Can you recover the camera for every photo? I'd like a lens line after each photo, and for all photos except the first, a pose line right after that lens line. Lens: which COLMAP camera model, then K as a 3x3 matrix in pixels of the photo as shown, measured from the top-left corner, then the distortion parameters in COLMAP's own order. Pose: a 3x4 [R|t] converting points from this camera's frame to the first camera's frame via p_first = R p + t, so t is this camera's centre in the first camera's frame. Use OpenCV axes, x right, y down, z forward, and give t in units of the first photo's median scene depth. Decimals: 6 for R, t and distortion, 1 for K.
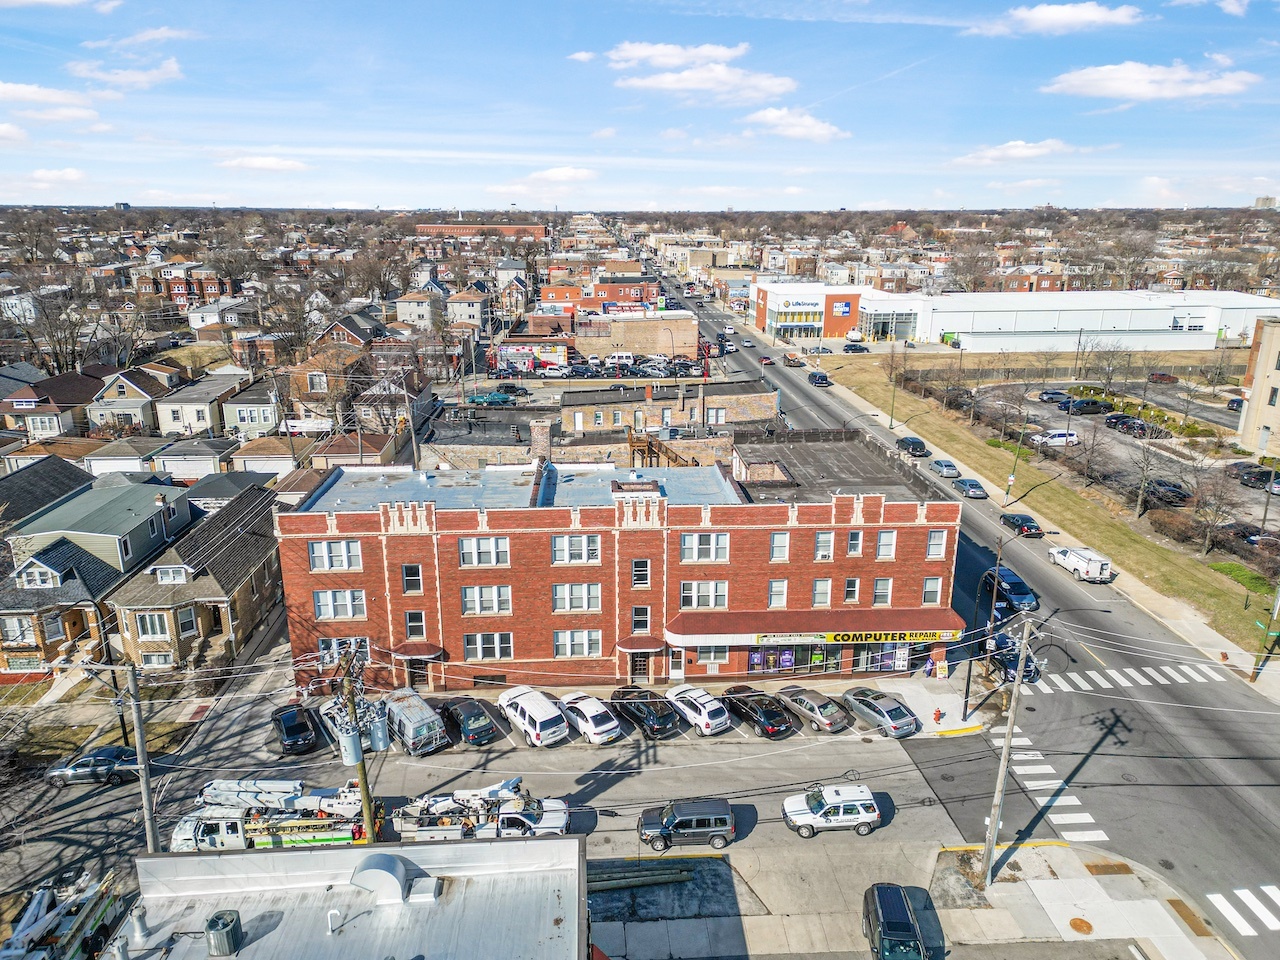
lens RADIAL K [[877.5, 0, 639.9], [0, 877.5, 473.8], [0, 0, 1]] dist [0.096423, -0.101077]
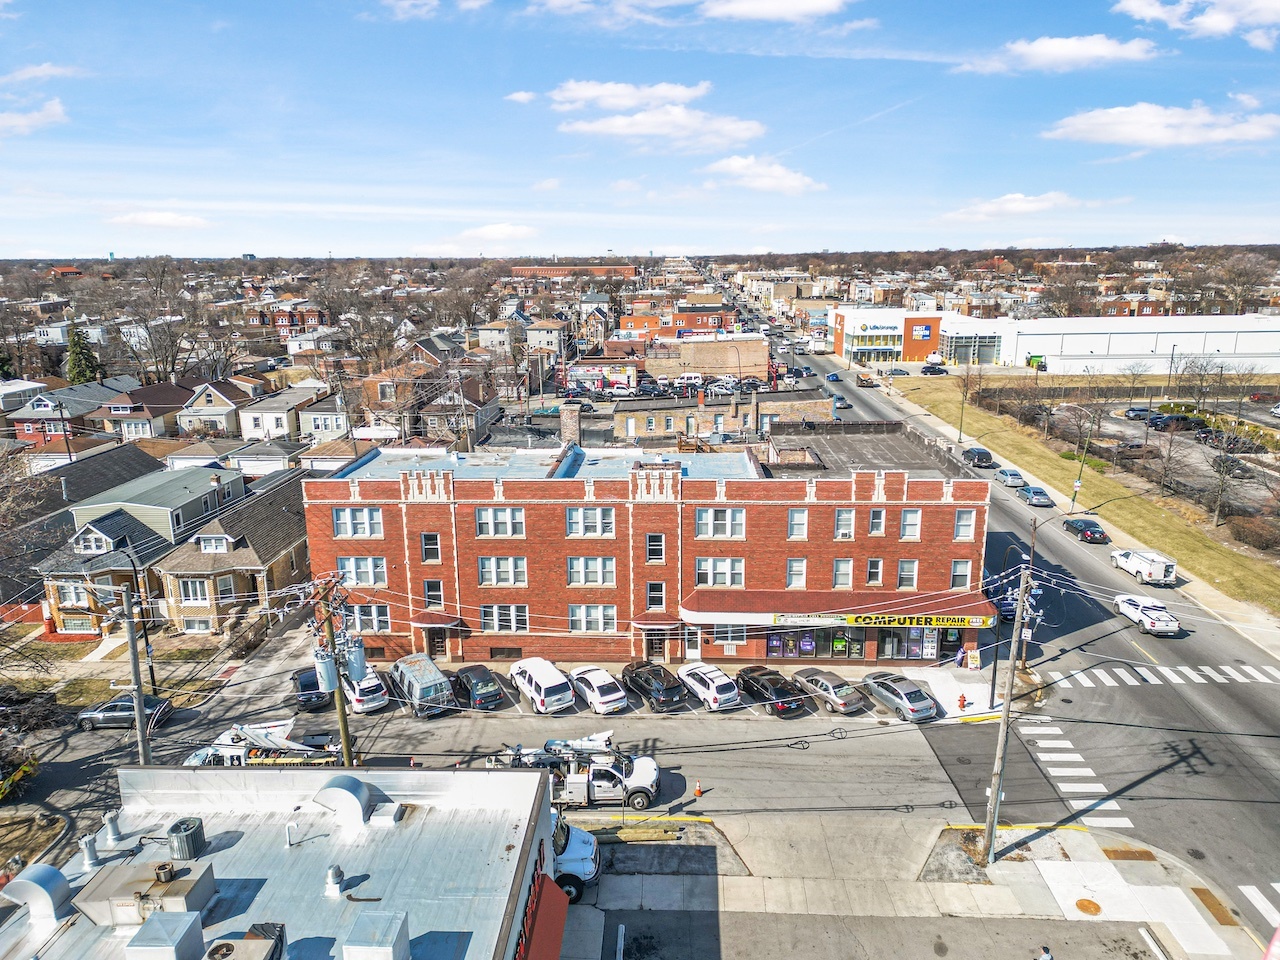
lens RADIAL K [[877.5, 0, 639.9], [0, 877.5, 473.8], [0, 0, 1]] dist [0.096423, -0.101077]
pose [[0.994641, 0.011919, -0.102703, 0.082254], [-0.016630, 0.998843, -0.045133, 0.072647], [0.102046, 0.046599, 0.993688, 0.009082]]
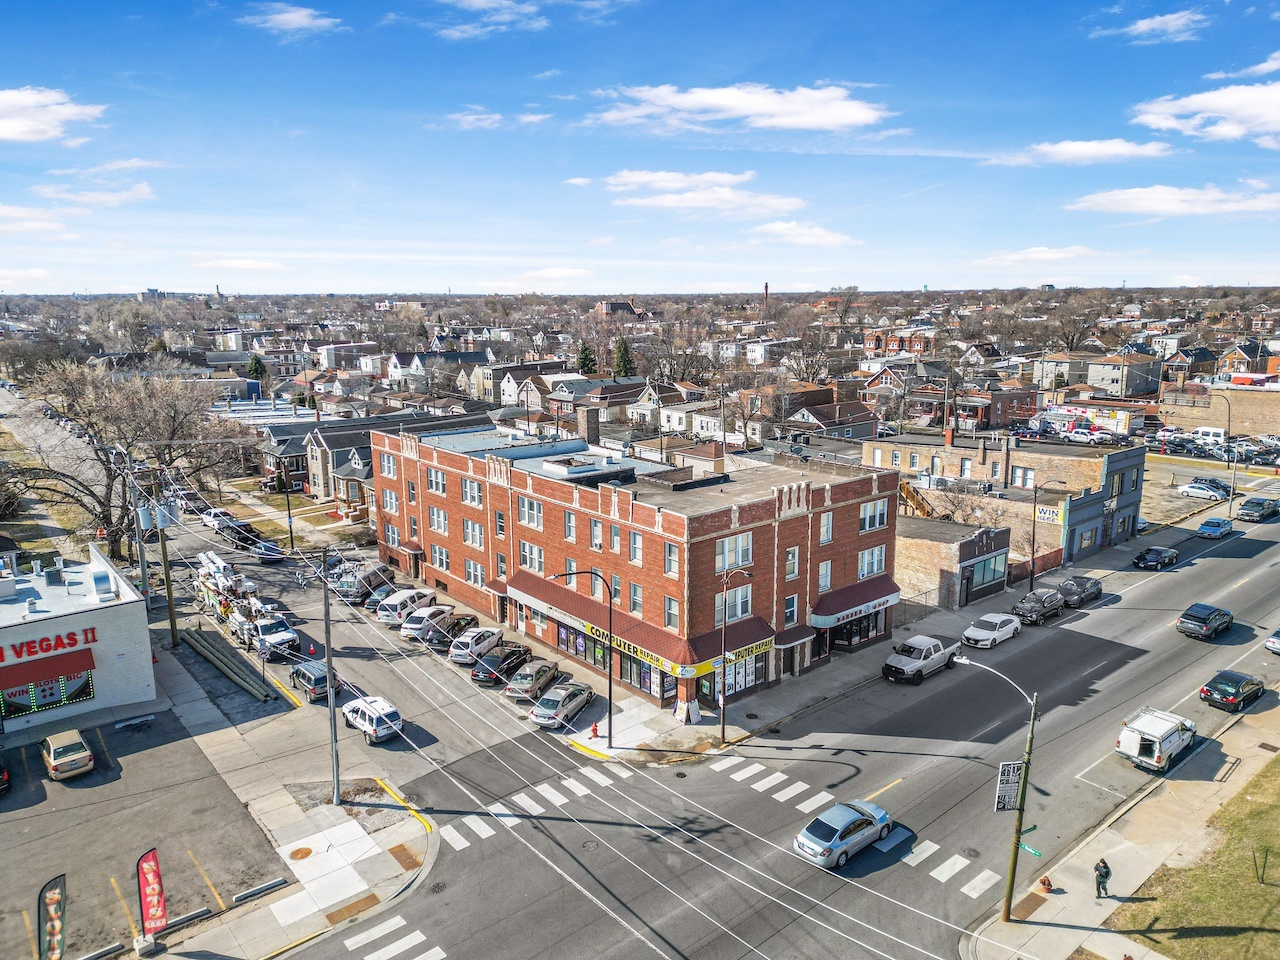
lens RADIAL K [[877.5, 0, 639.9], [0, 877.5, 473.8], [0, 0, 1]] dist [0.096423, -0.101077]
pose [[0.594984, 0.154169, -0.788813, 0.989998], [-0.219897, 0.975210, 0.024736, -0.020749], [0.773072, 0.158740, 0.614135, 0.407136]]
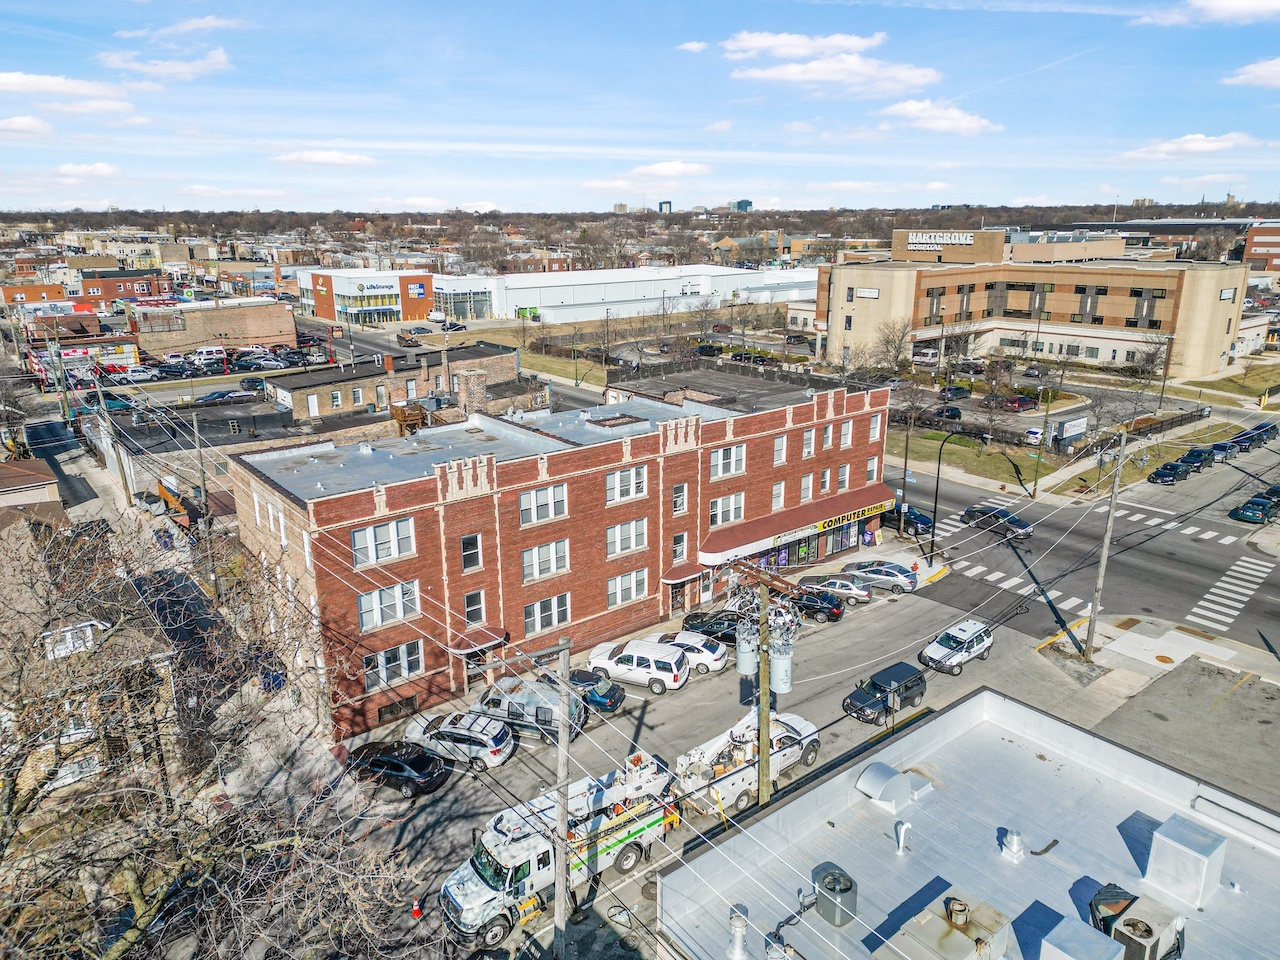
lens RADIAL K [[872.8, 0, 636.7], [0, 872.8, 476.3], [0, 0, 1]] dist [0.100352, -0.096735]
pose [[0.821207, -0.168851, 0.545077, -0.542132], [0.168394, 0.984387, 0.051237, 0.030859], [-0.545218, 0.049712, 0.836819, 0.215306]]
